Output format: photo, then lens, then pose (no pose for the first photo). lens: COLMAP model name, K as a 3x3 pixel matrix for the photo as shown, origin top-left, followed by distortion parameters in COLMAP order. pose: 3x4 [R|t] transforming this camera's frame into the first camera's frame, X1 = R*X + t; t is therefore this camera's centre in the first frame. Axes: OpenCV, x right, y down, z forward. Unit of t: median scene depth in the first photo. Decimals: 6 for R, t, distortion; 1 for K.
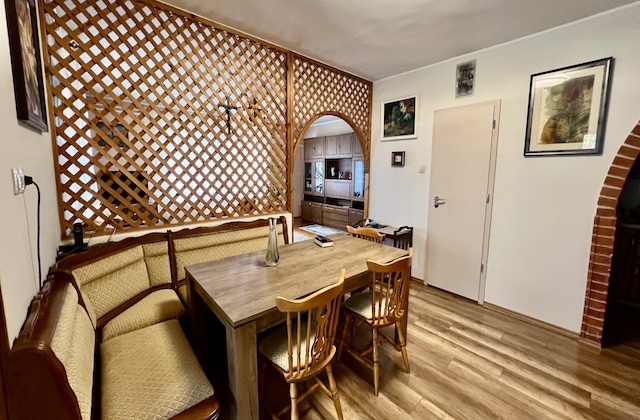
lens RADIAL K [[257.1, 0, 320.2], [0, 257.1, 198.9], [0, 0, 1]] dist [-0.000048, 0.000051]
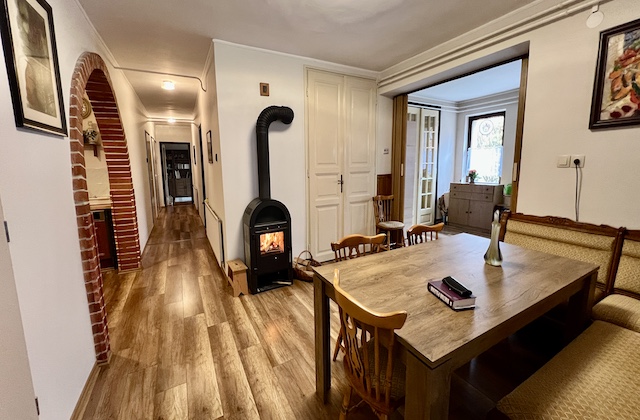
lens RADIAL K [[257.1, 0, 320.2], [0, 257.1, 198.9], [0, 0, 1]] dist [-0.000048, 0.000051]
pose [[-0.976901, -0.023820, 0.212359, 0.174954], [0.029920, 0.968732, 0.246300, -0.157403], [-0.211586, 0.246965, -0.945642, 1.575506]]
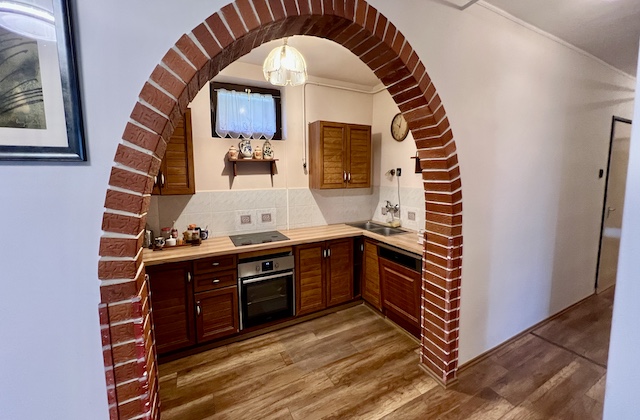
lens RADIAL K [[257.1, 0, 320.2], [0, 257.1, 198.9], [0, 0, 1]] dist [-0.000048, 0.000051]
pose [[0.235765, -0.104273, 0.966200, 0.751516], [0.118012, 0.989941, 0.078038, -0.097686], [-0.964618, 0.095625, 0.245699, 0.517885]]
